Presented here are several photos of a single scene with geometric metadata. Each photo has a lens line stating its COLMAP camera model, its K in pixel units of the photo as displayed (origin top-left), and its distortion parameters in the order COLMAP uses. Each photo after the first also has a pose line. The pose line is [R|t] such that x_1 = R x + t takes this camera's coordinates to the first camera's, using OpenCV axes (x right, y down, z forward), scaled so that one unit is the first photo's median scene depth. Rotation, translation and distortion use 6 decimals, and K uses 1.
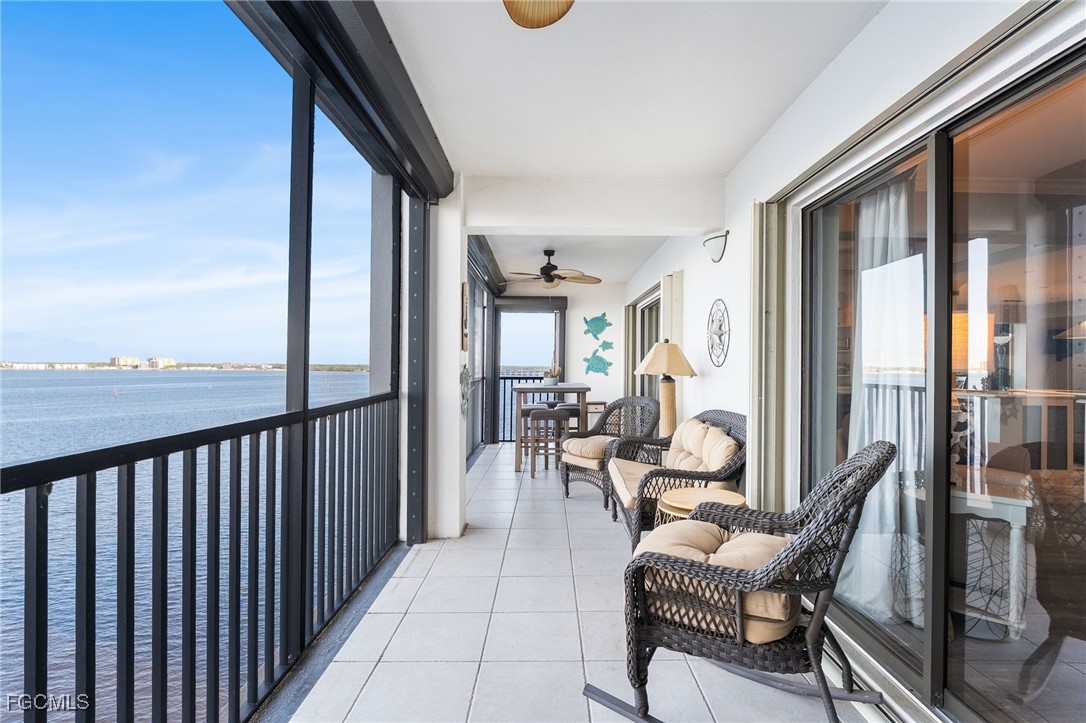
lens RADIAL K [[516.9, 0, 543.2], [0, 516.9, 371.5], [0, 0, 1]] dist [-0.007859, -0.000334]
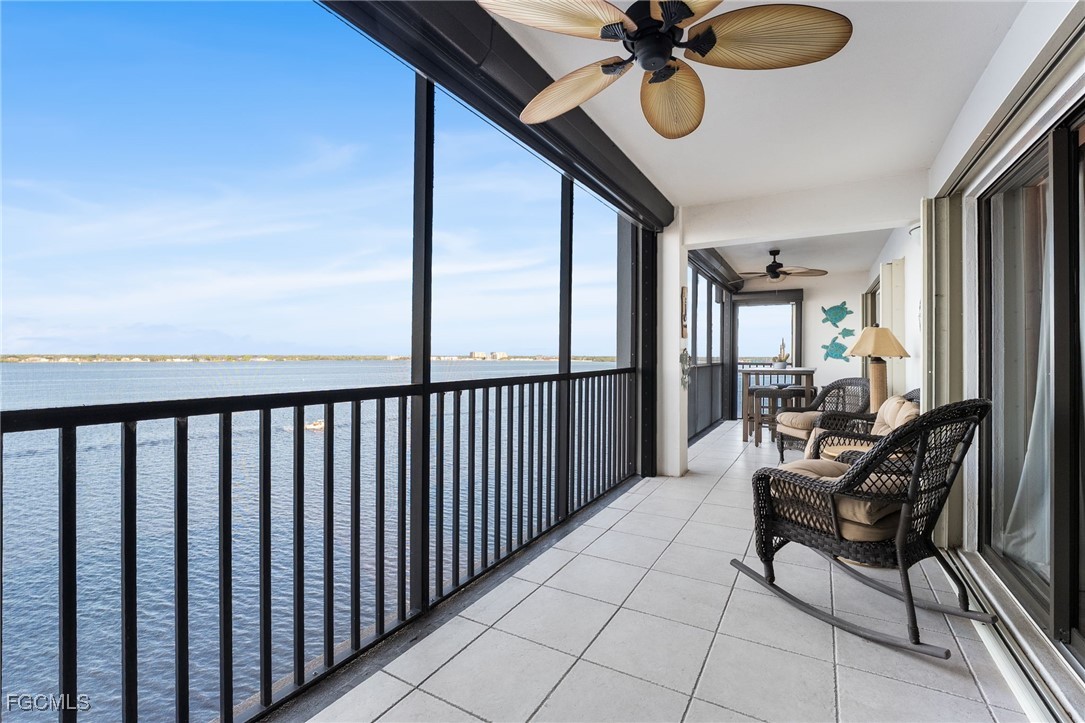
lens RADIAL K [[457.0, 0, 562.0], [0, 457.0, 364.1], [0, 0, 1]] dist [-0.003028, -0.000210]
pose [[0.877255, 0.004151, -0.480006, 0.124114], [-0.002419, 0.999988, 0.004227, 0.021005], [0.480018, -0.002547, 0.877255, -0.168822]]
